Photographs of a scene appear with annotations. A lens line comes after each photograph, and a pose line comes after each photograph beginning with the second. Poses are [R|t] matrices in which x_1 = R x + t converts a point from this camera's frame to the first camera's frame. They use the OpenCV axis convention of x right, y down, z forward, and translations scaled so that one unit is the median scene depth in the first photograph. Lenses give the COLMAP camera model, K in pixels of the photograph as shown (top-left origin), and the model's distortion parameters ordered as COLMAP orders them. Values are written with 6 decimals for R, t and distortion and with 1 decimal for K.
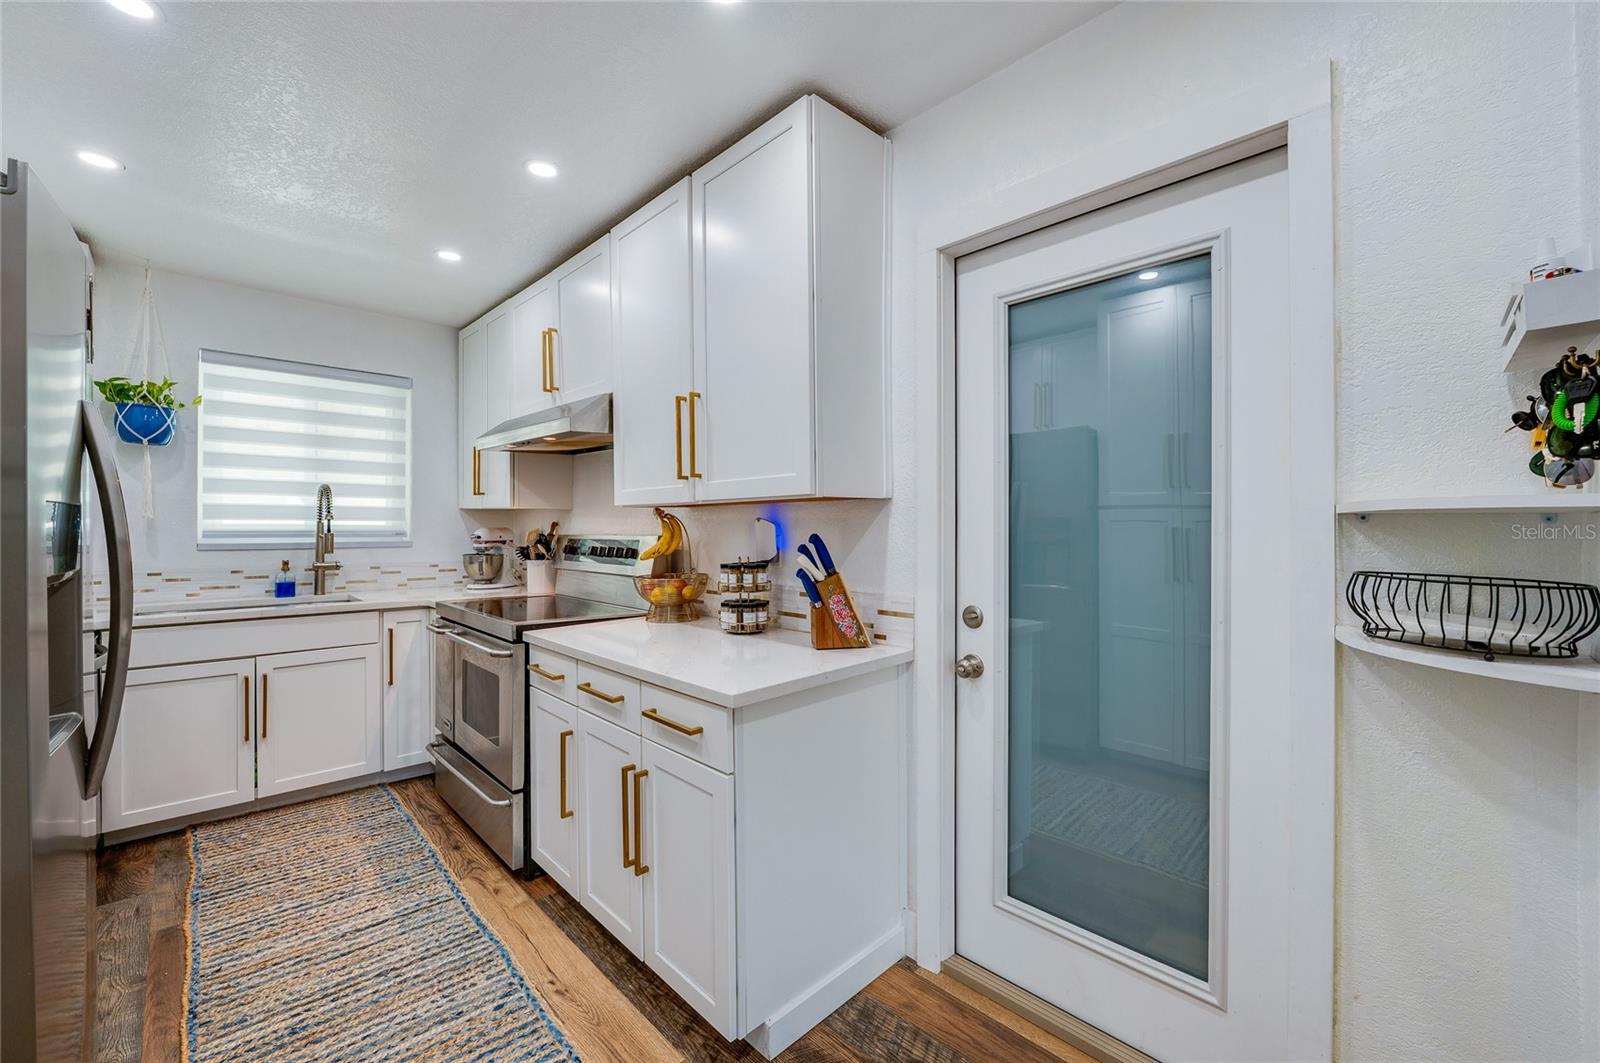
lens RADIAL K [[650.9, 0, 773.9], [0, 650.9, 527.3], [0, 0, 1]] dist [-0.012310, 0.000094]
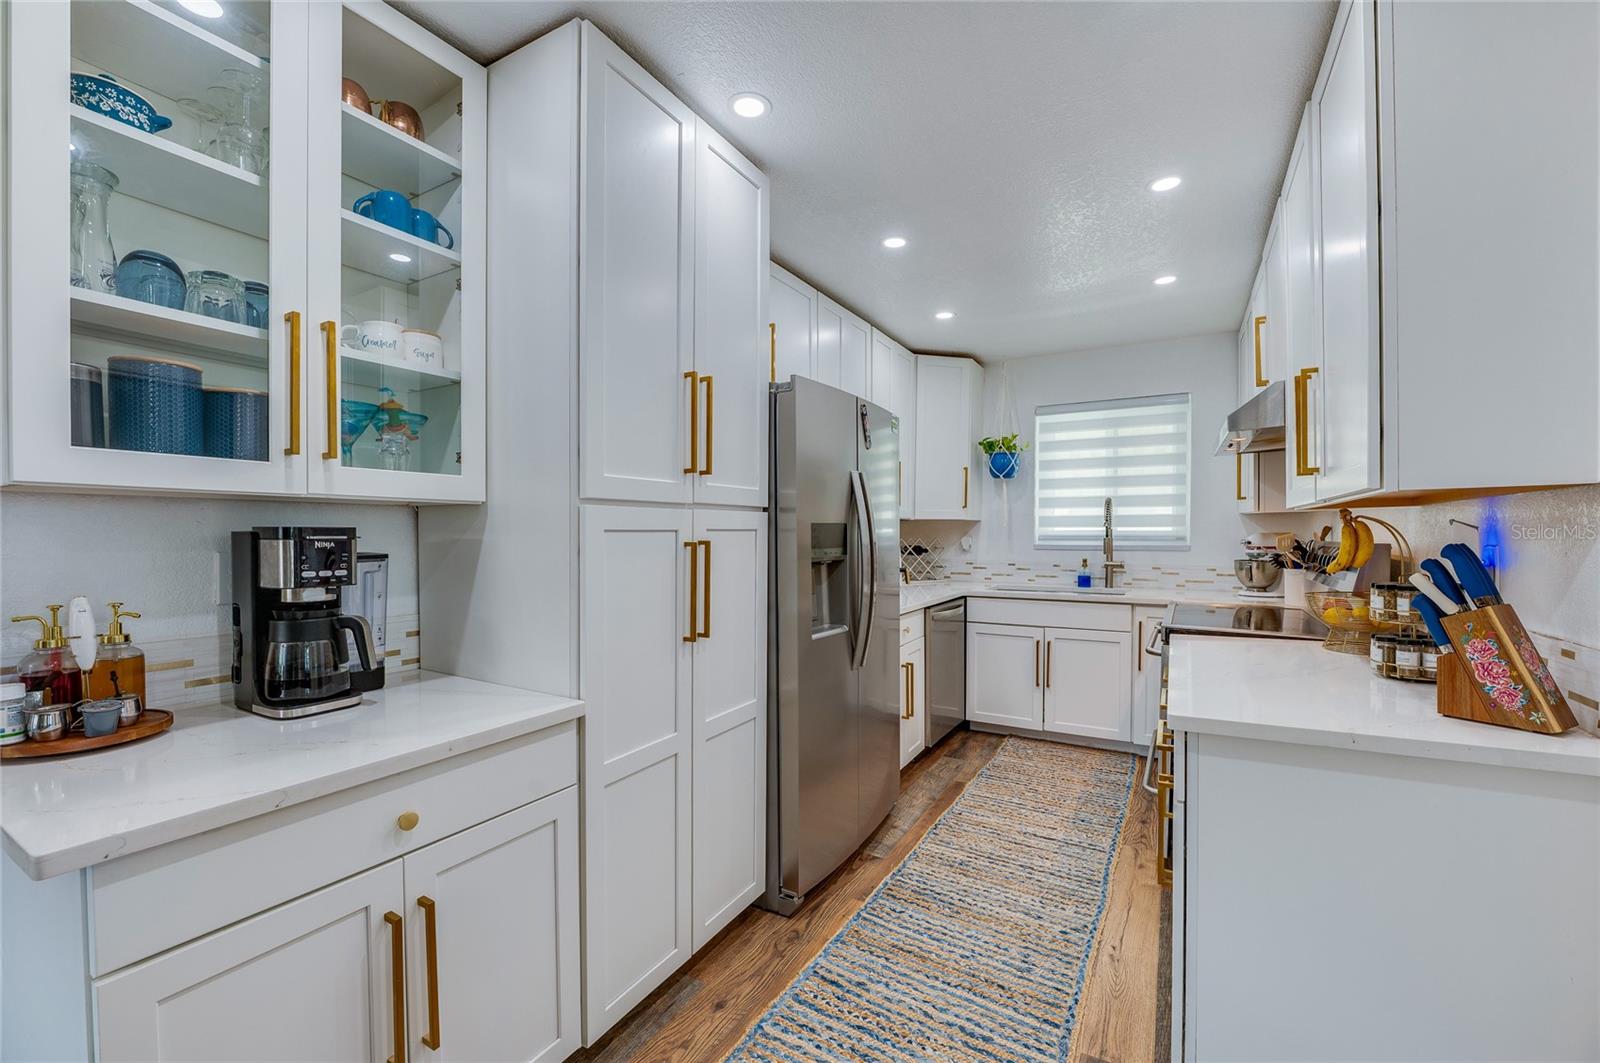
lens RADIAL K [[625.8, 0, 804.8], [0, 625.8, 541.8], [0, 0, 1]] dist [-0.001450, -0.000014]
pose [[0.301861, 0.012778, -0.953266, 0.294021], [0.003297, 0.999890, 0.014447, -0.002161], [0.953346, -0.007504, 0.301785, 0.106005]]
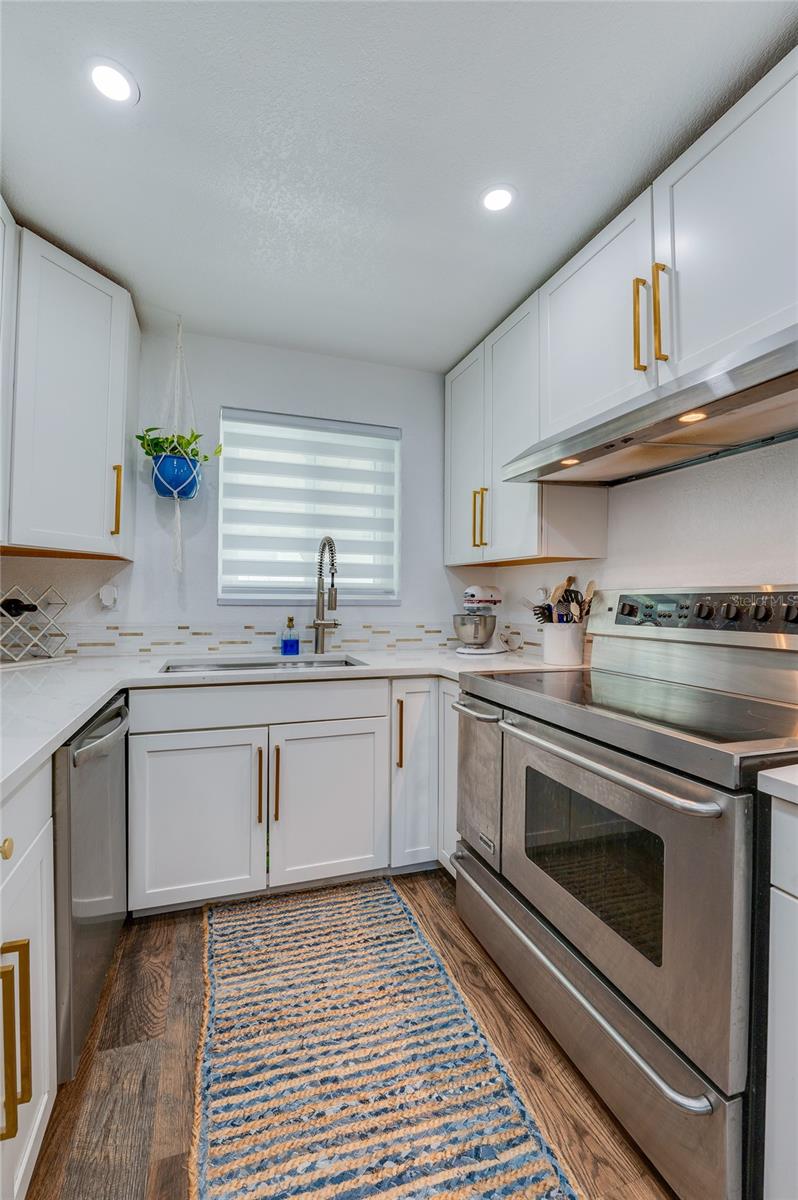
lens RADIAL K [[485.2, 0, 397.9], [0, 485.2, 604.6], [0, 0, 1]] dist [-0.014087, 0.000148]
pose [[0.927065, 0.010429, -0.374756, -0.374170], [-0.008518, 0.999941, 0.006757, 0.029756], [0.374805, -0.003072, 0.927099, 0.432341]]
